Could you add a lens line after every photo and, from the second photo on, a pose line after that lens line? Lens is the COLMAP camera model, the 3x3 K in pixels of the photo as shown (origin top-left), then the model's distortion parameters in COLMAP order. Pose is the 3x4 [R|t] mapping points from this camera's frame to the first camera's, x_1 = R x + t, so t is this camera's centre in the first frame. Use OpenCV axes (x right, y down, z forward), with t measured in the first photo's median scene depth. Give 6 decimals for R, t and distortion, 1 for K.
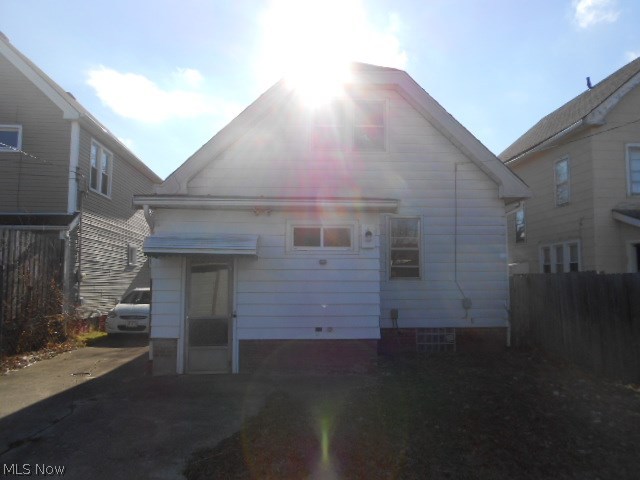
lens RADIAL K [[497.7, 0, 317.6], [0, 497.7, 249.0], [0, 0, 1]] dist [0.007508, -0.008709]
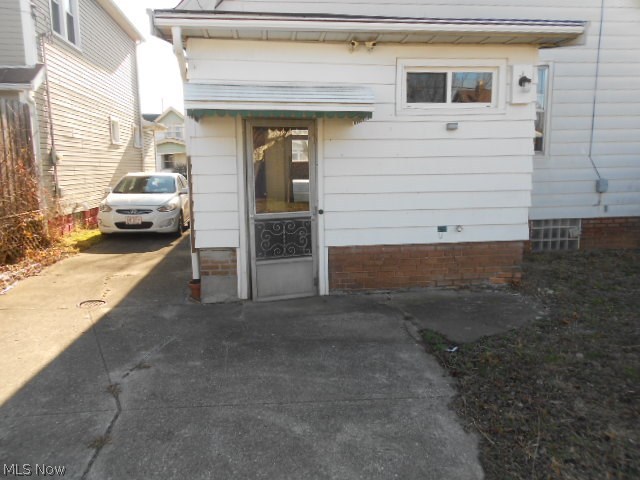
lens RADIAL K [[497.7, 0, 317.6], [0, 497.7, 249.0], [0, 0, 1]] dist [0.007508, -0.008709]
pose [[0.997795, -0.025259, 0.061379, -0.171903], [0.010395, 0.972815, 0.231350, 0.024255], [-0.065554, -0.230202, 0.970932, 0.283268]]
